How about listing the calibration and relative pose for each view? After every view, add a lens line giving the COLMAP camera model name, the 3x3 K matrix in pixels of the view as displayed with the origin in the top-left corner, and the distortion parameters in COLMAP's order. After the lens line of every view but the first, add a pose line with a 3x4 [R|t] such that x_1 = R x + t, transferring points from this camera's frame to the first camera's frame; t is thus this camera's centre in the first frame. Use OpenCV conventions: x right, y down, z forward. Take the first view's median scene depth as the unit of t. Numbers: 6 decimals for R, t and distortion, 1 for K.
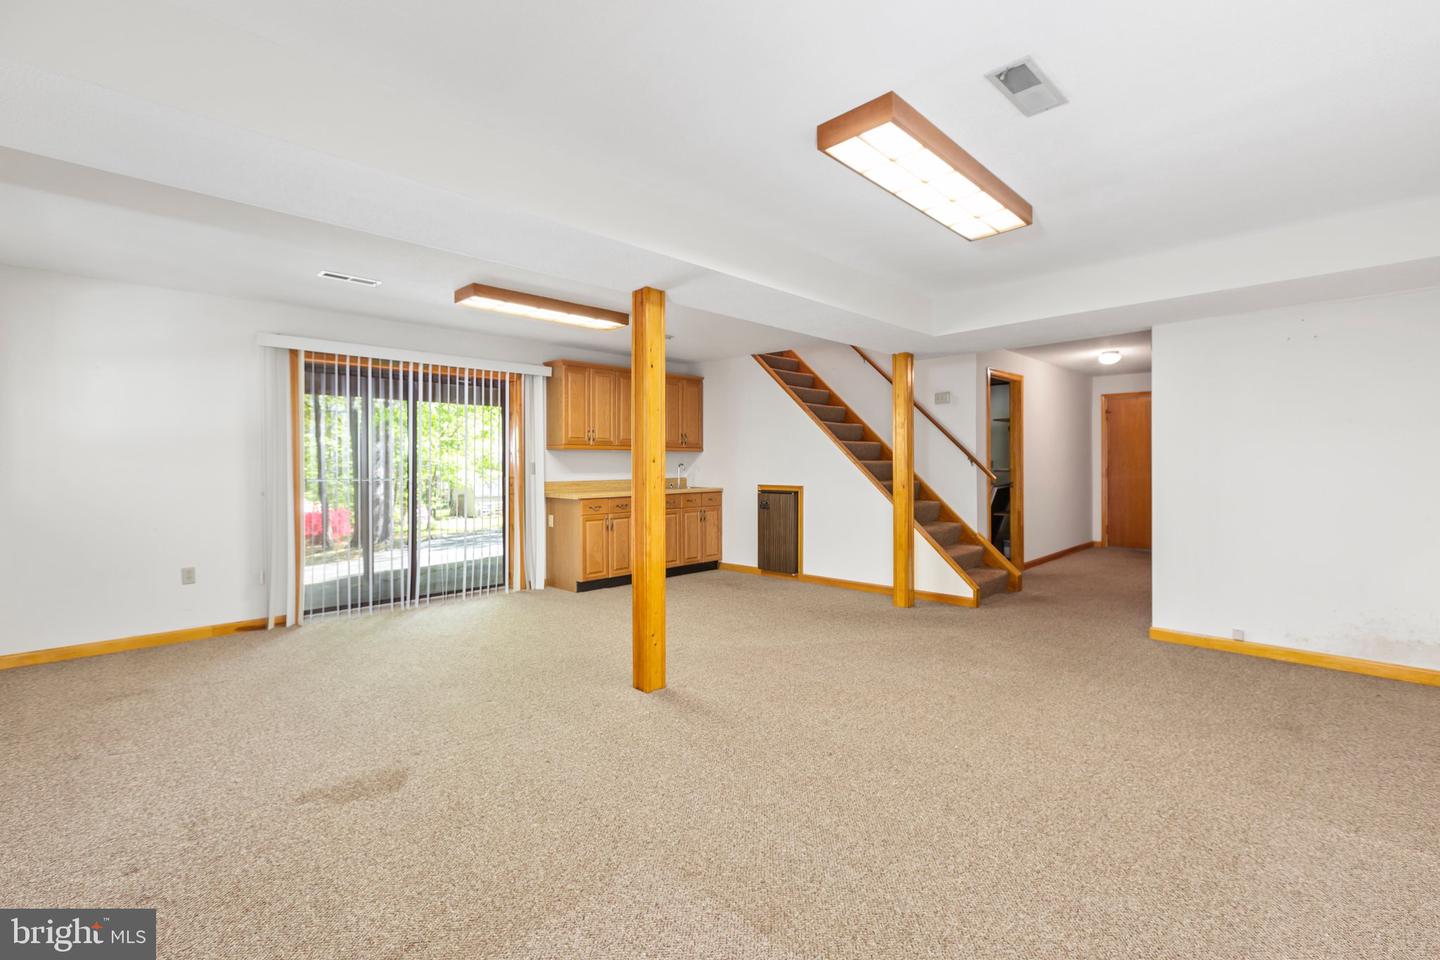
lens RADIAL K [[638.1, 0, 723.9], [0, 638.1, 476.7], [0, 0, 1]] dist [0.002306, 0.000278]
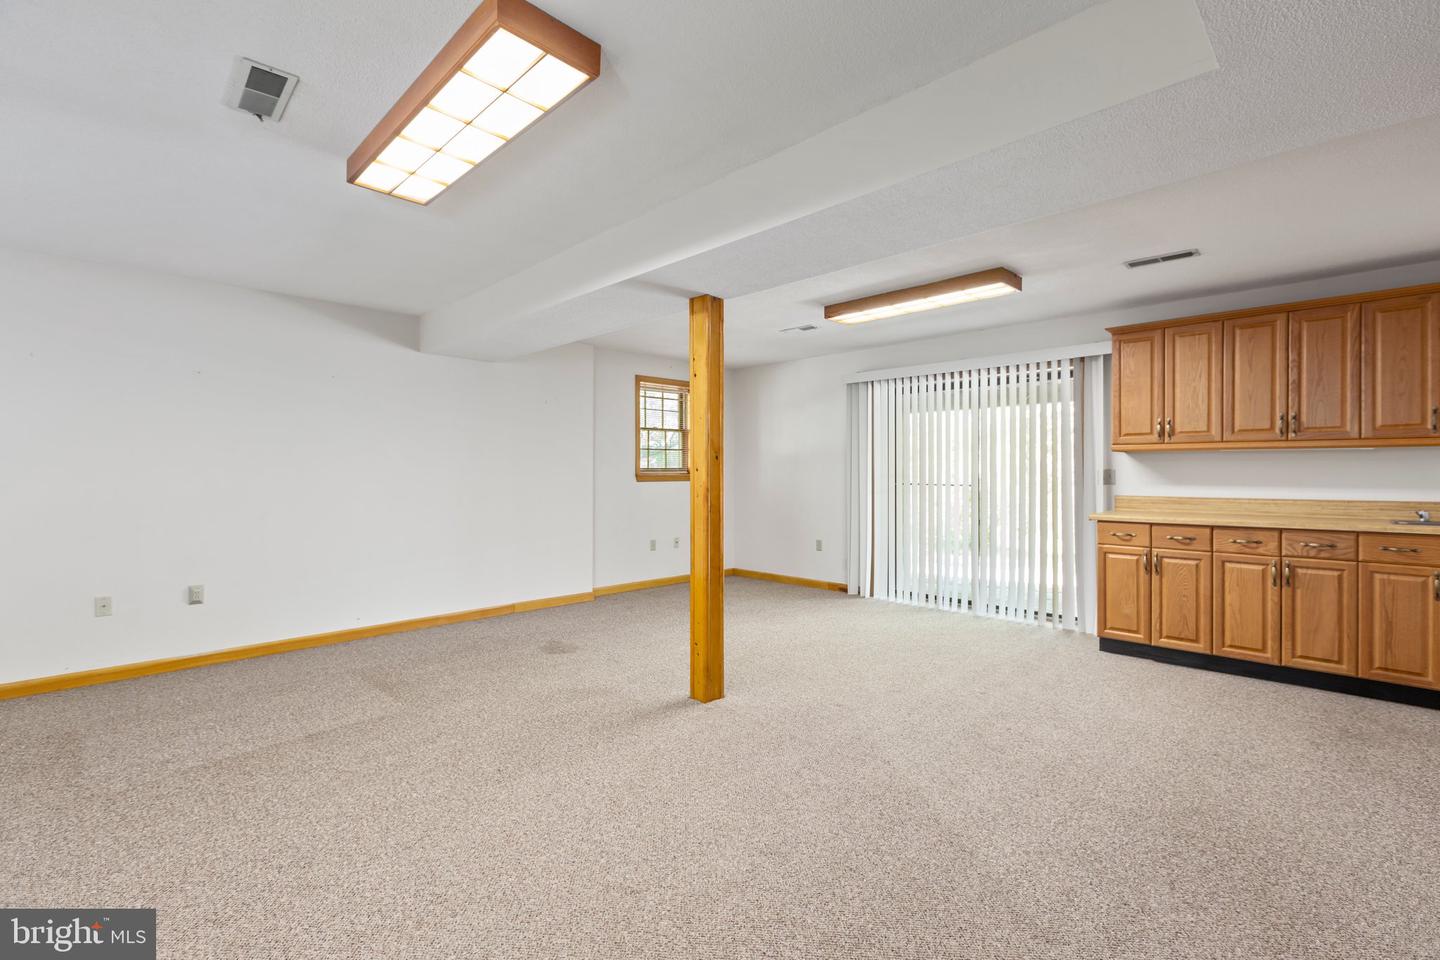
lens RADIAL K [[638.1, 0, 723.9], [0, 638.1, 476.7], [0, 0, 1]] dist [0.002306, 0.000278]
pose [[0.000184, 0.010248, -0.999947, 0.439460], [-0.021492, 0.999717, 0.010241, -0.011215], [0.999769, 0.021489, 0.000404, 0.514003]]
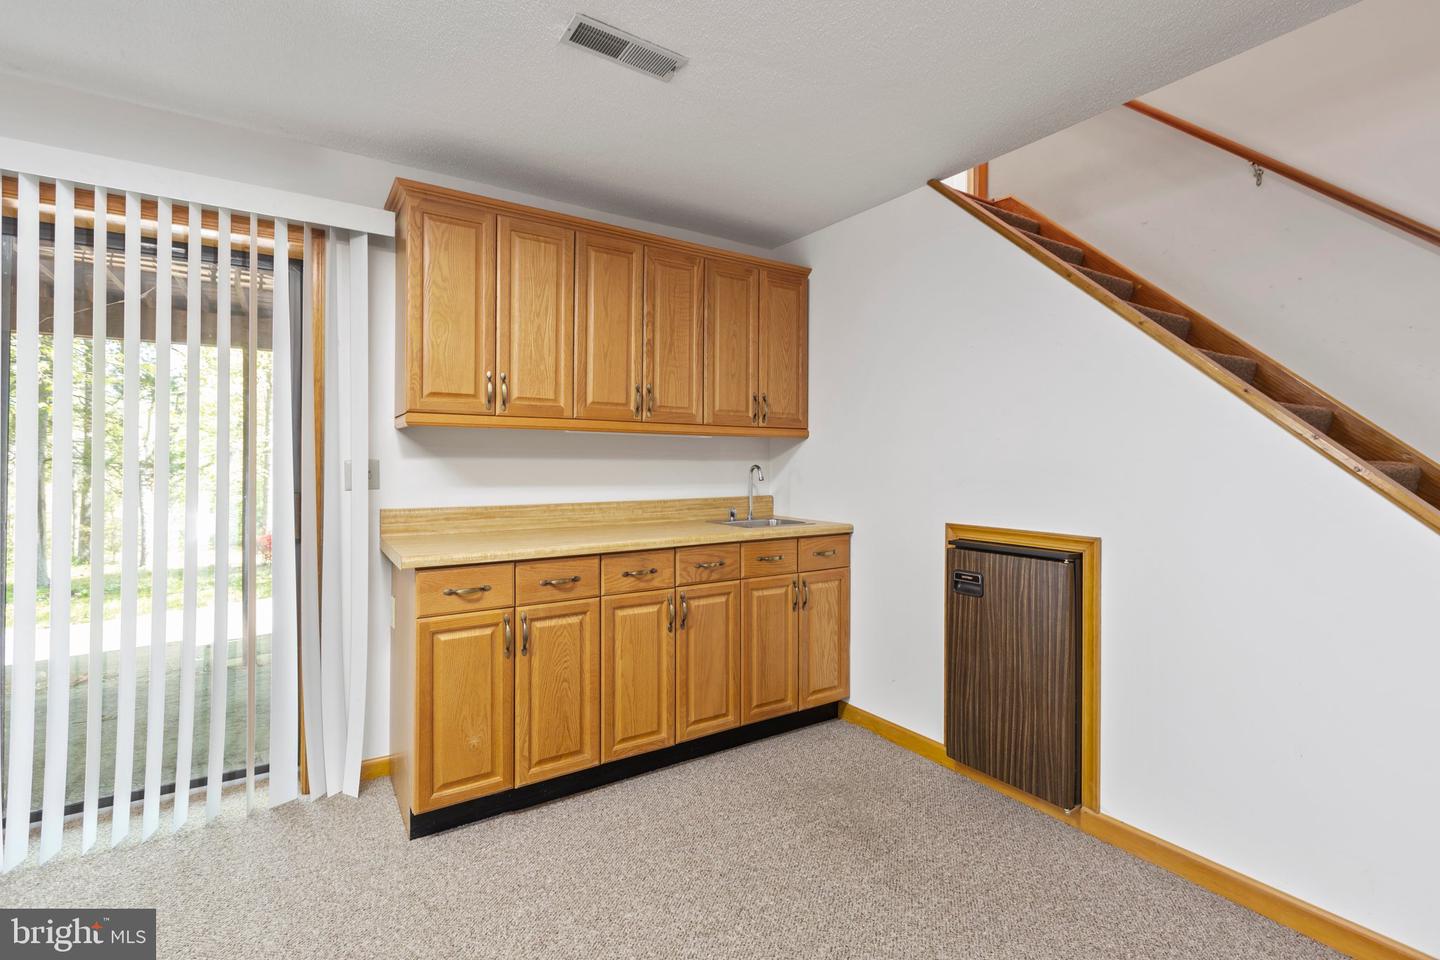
lens RADIAL K [[659.2, 0, 741.2], [0, 659.2, 461.5], [0, 0, 1]] dist [0.000404, 0.000000]
pose [[0.980671, 0.005249, -0.195596, 0.011882], [-0.009967, 0.999682, -0.023145, -0.013662], [0.195412, 0.024647, 0.980411, 0.612643]]
